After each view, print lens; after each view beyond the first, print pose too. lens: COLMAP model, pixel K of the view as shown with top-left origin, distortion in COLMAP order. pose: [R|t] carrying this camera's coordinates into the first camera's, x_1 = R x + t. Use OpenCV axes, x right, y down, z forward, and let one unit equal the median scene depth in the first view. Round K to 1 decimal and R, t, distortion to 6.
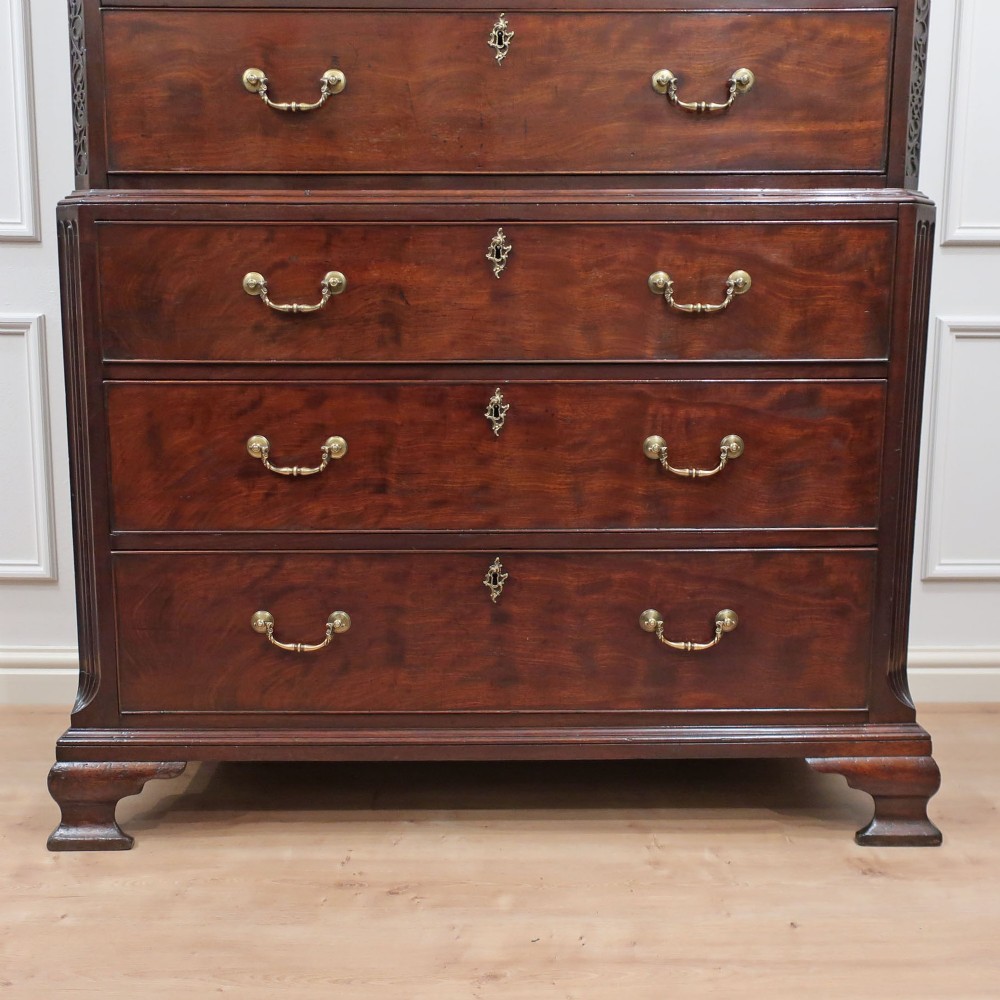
lens RADIAL K [[1186.8, 0, 490.5], [0, 1186.8, 515.7], [0, 0, 1]] dist [0.010284, 0.000000]
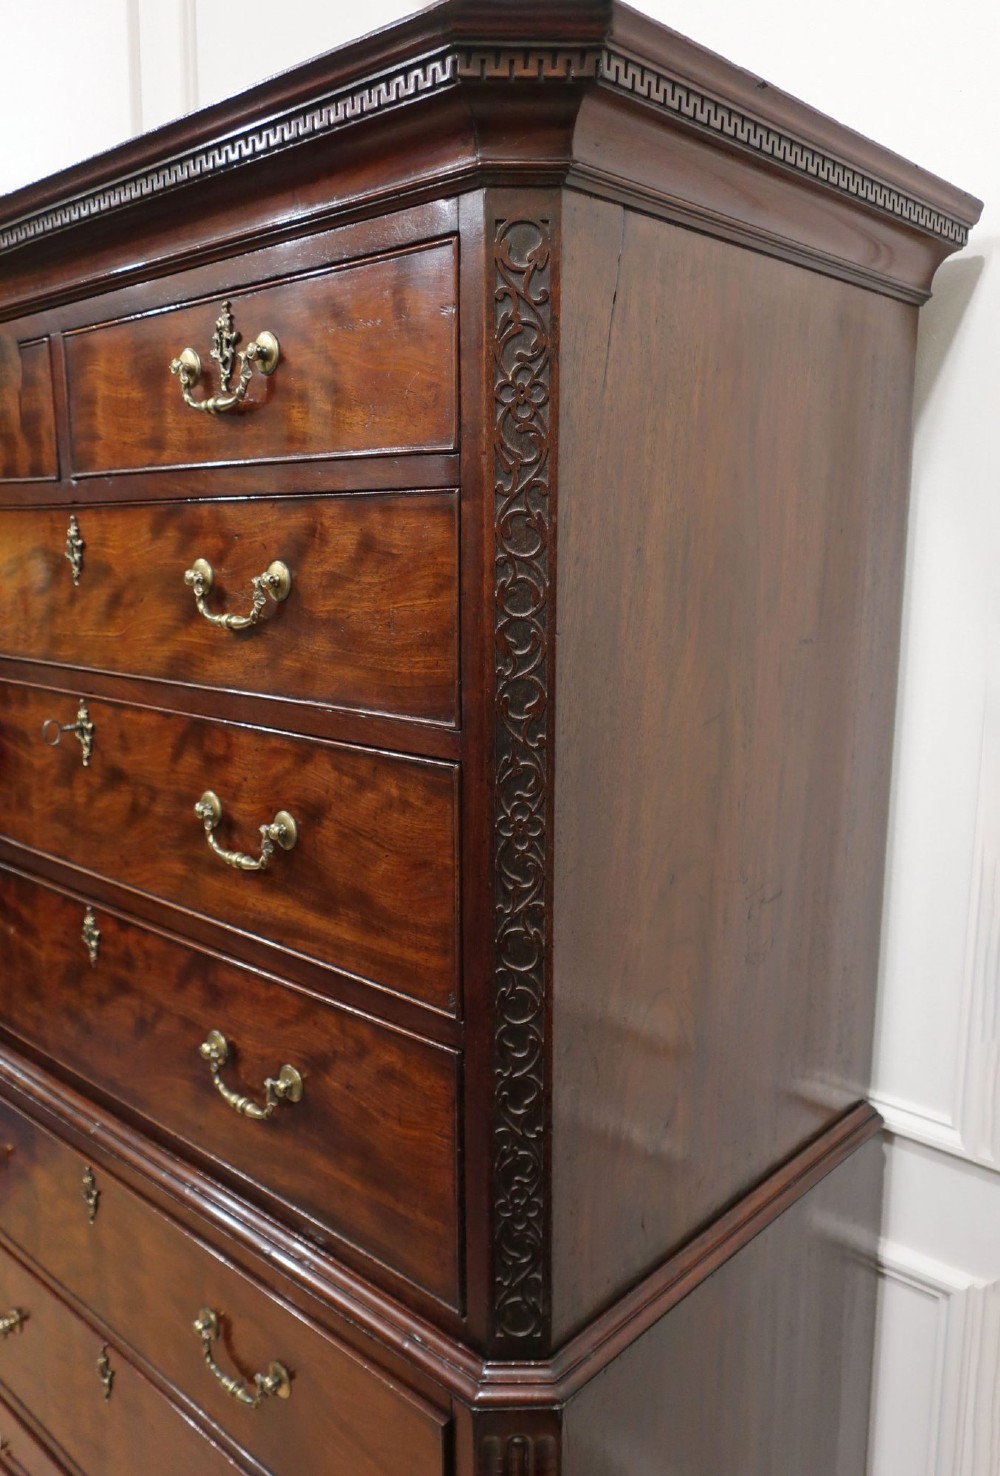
lens RADIAL K [[1157.0, 0, 496.1], [0, 1157.0, 736.8], [0, 0, 1]] dist [-0.003639, -0.009673]
pose [[0.726381, 0.113309, -0.677888, 0.677615], [-0.101035, 0.993205, 0.057751, -0.588277], [0.679825, 0.026541, 0.732894, 0.616375]]
